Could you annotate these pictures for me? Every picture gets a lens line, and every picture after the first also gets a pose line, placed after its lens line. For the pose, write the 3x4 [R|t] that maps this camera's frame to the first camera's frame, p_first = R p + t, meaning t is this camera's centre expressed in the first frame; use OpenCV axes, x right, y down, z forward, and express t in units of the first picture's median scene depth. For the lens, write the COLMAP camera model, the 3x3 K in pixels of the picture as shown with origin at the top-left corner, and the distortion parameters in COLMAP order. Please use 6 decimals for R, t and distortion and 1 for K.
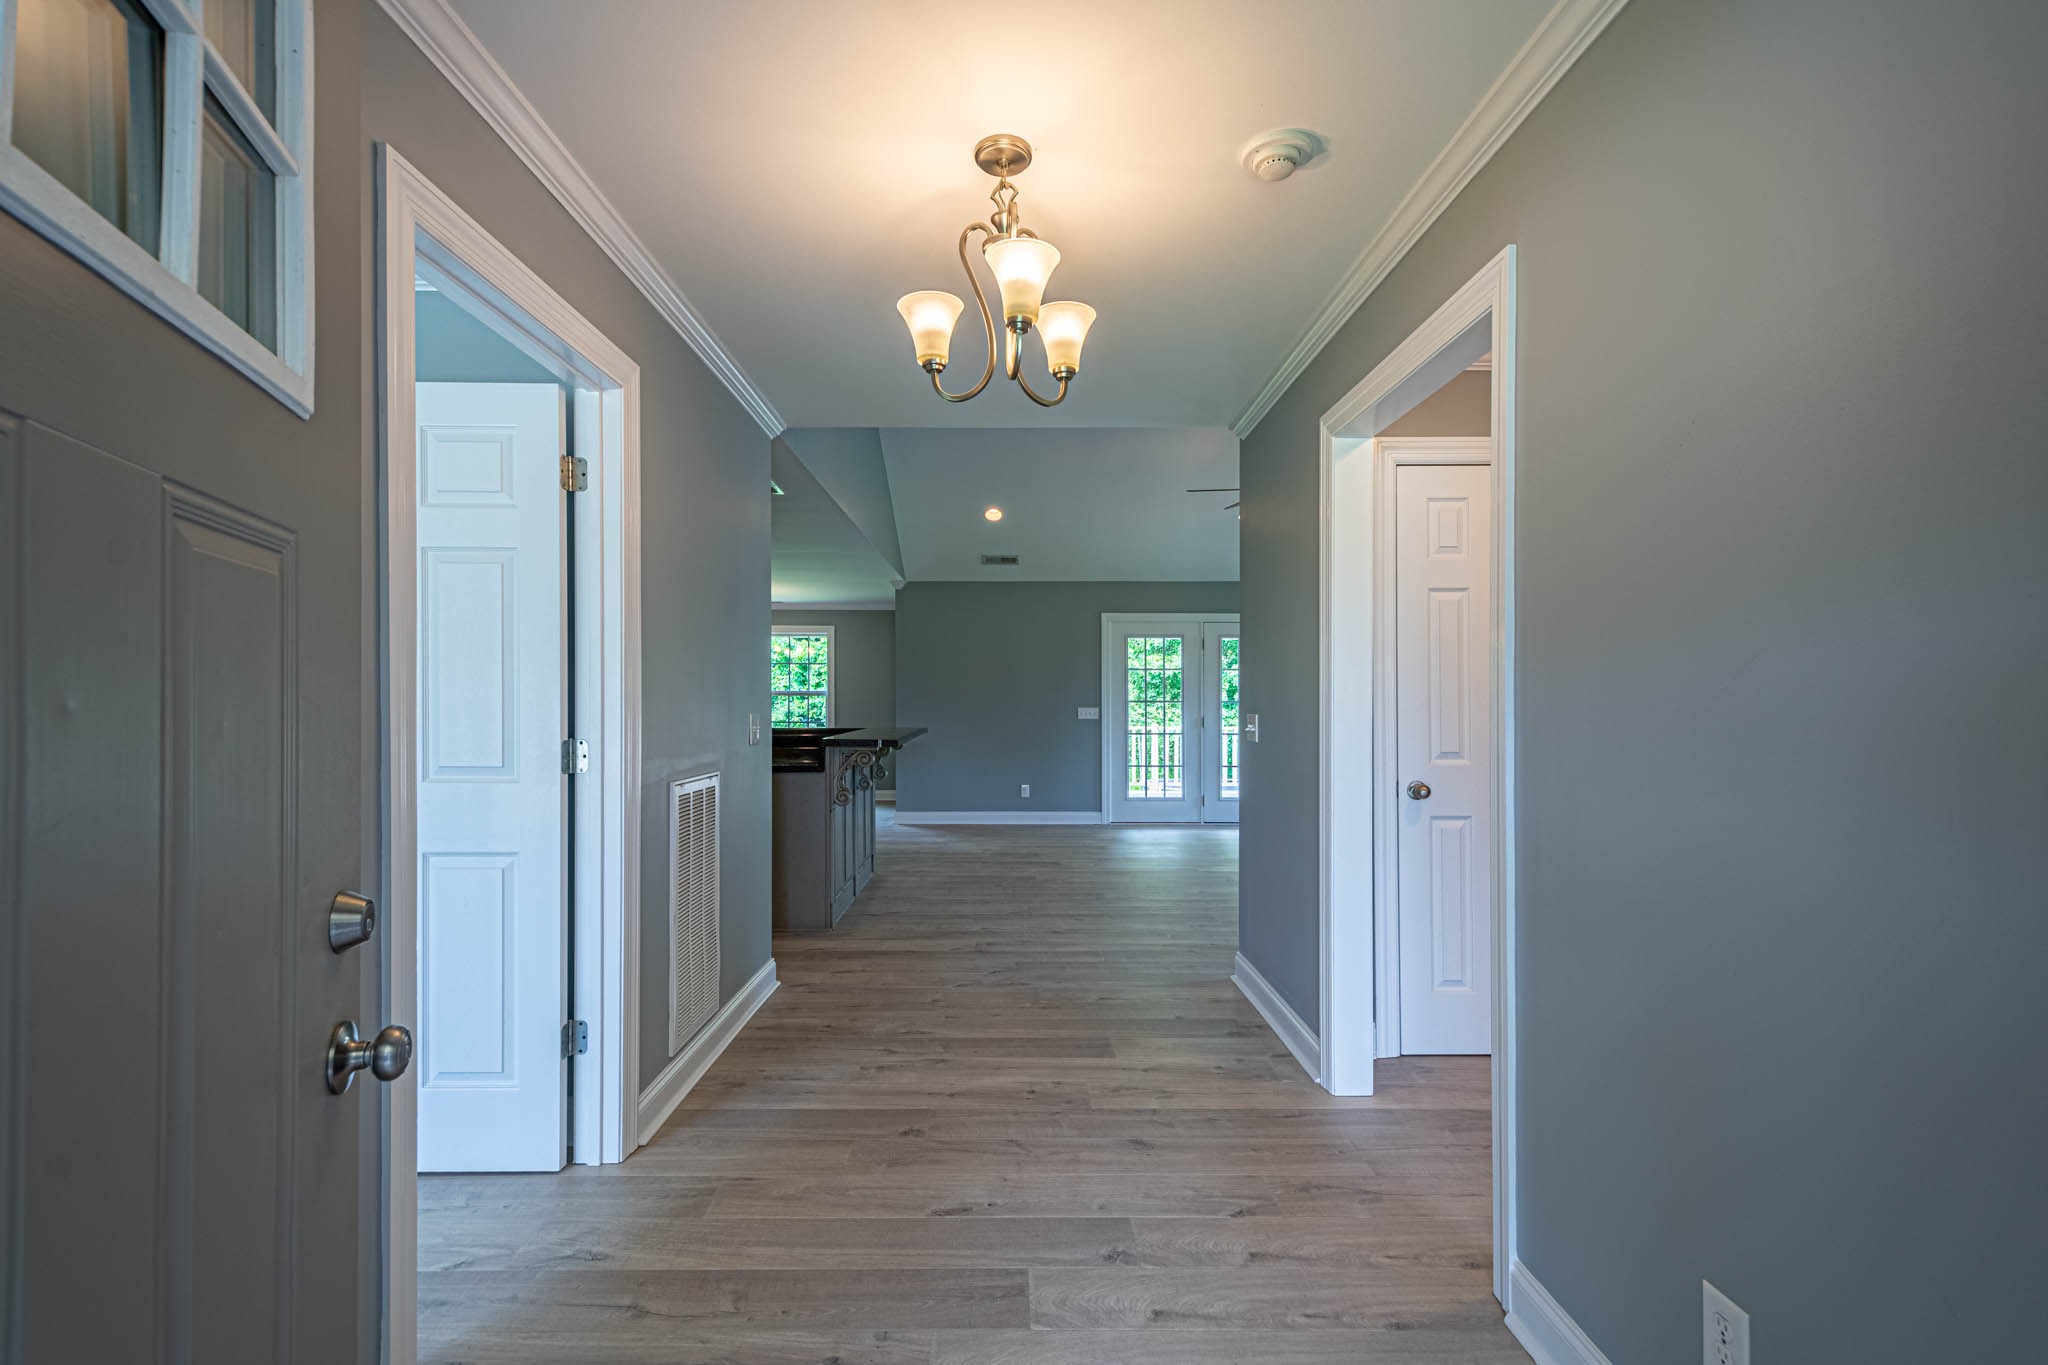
lens RADIAL K [[894.1, 0, 1022.4], [0, 894.1, 707.9], [0, 0, 1]] dist [0.013133, 0.000261]
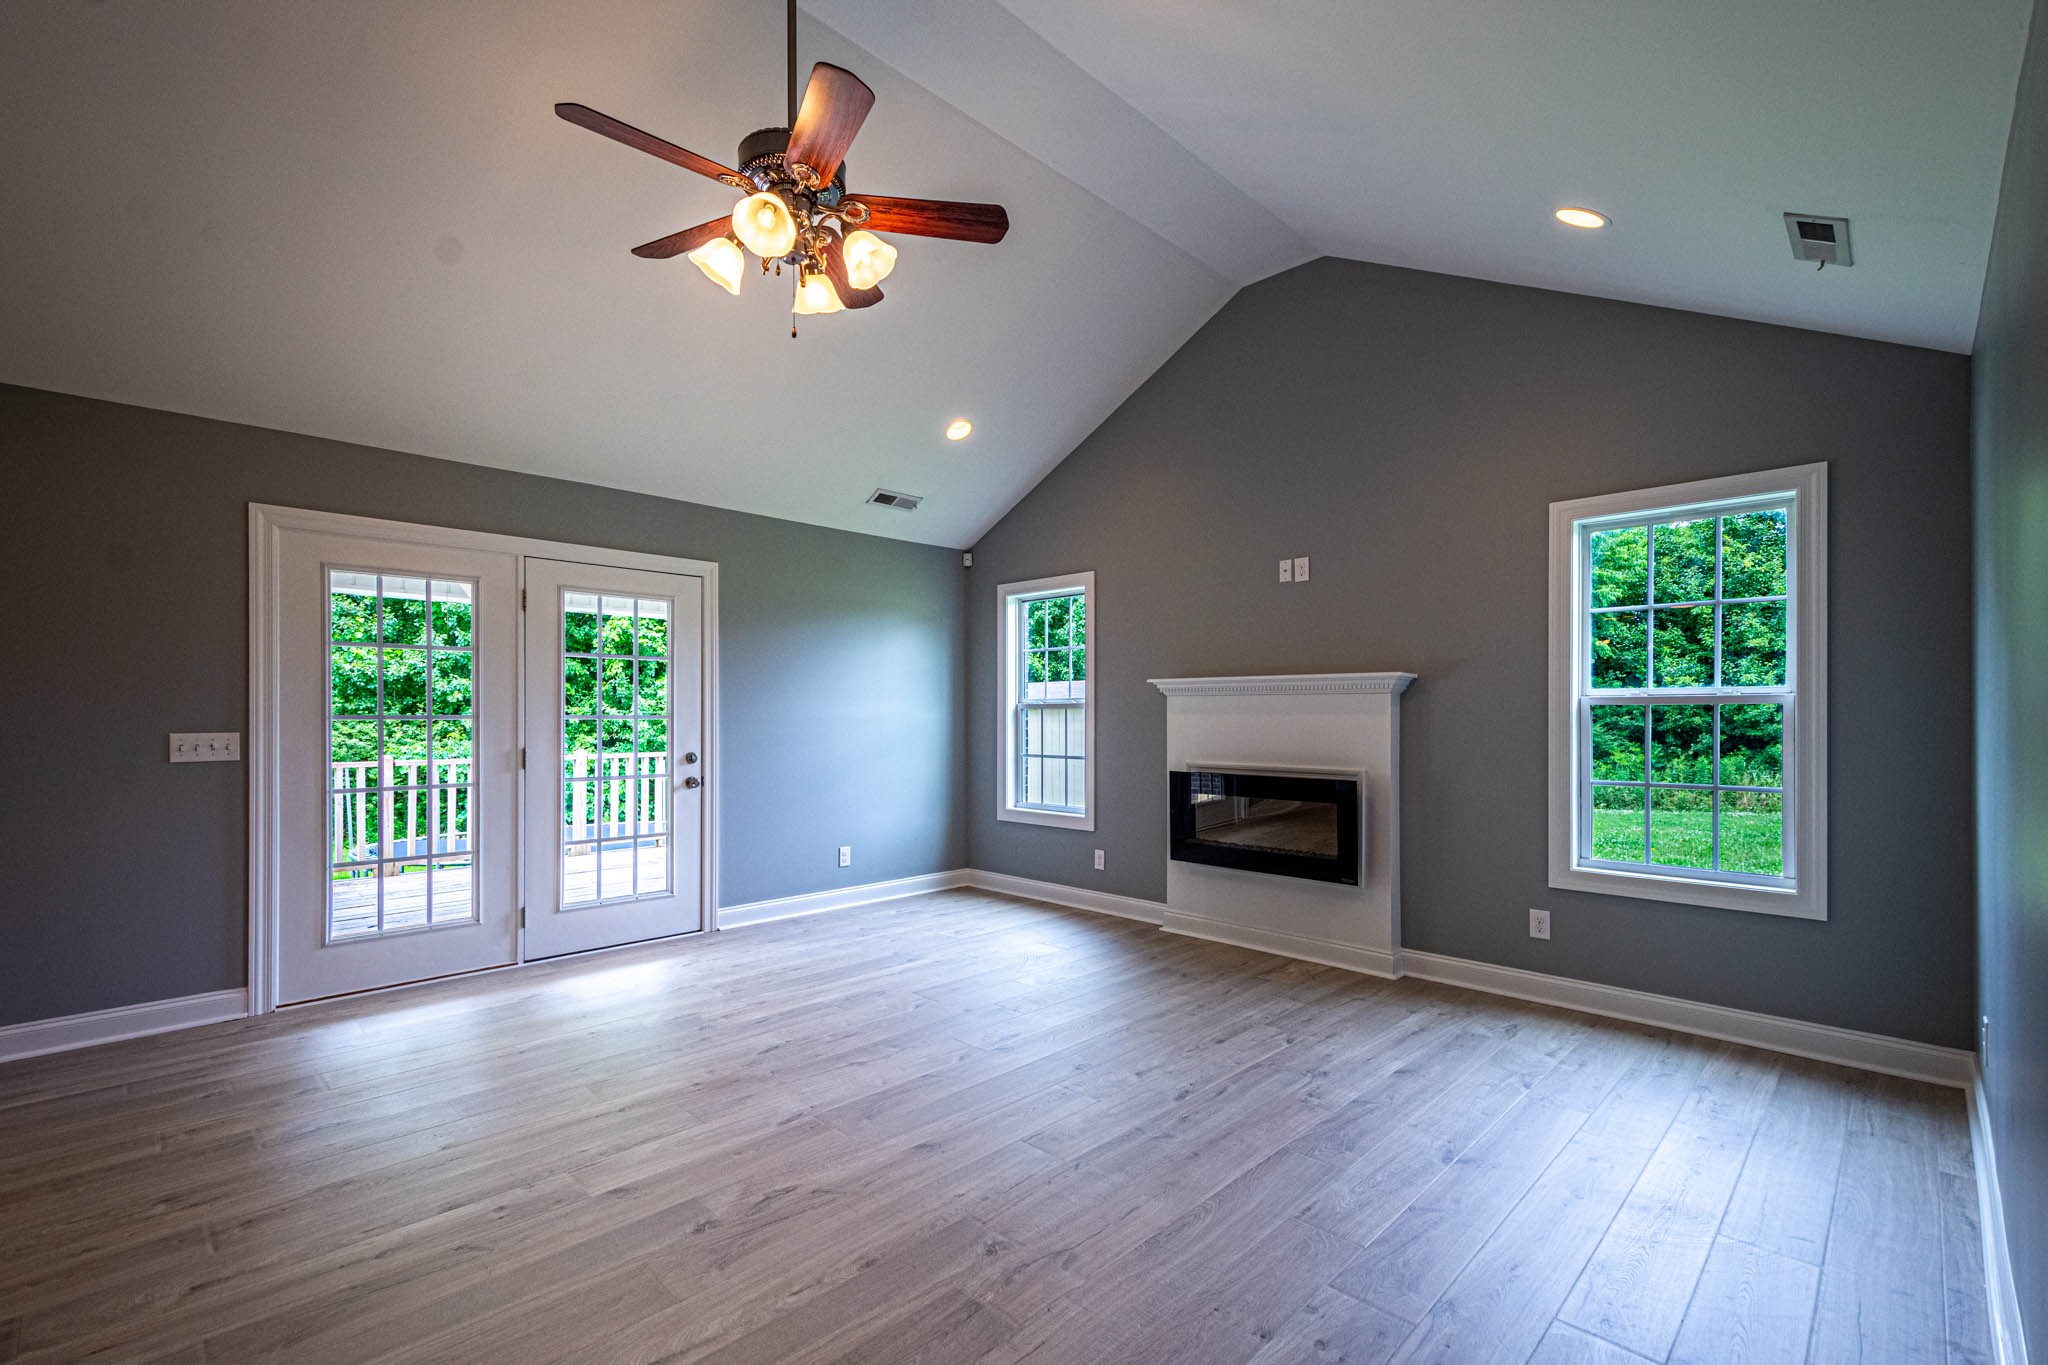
lens RADIAL K [[894.1, 0, 1022.4], [0, 894.1, 707.9], [0, 0, 1]] dist [0.013133, 0.000261]
pose [[0.713995, 0.003802, 0.700140, 0.052191], [0.001201, 0.999977, -0.006656, -0.008734], [-0.700149, 0.005593, 0.713974, 0.455996]]
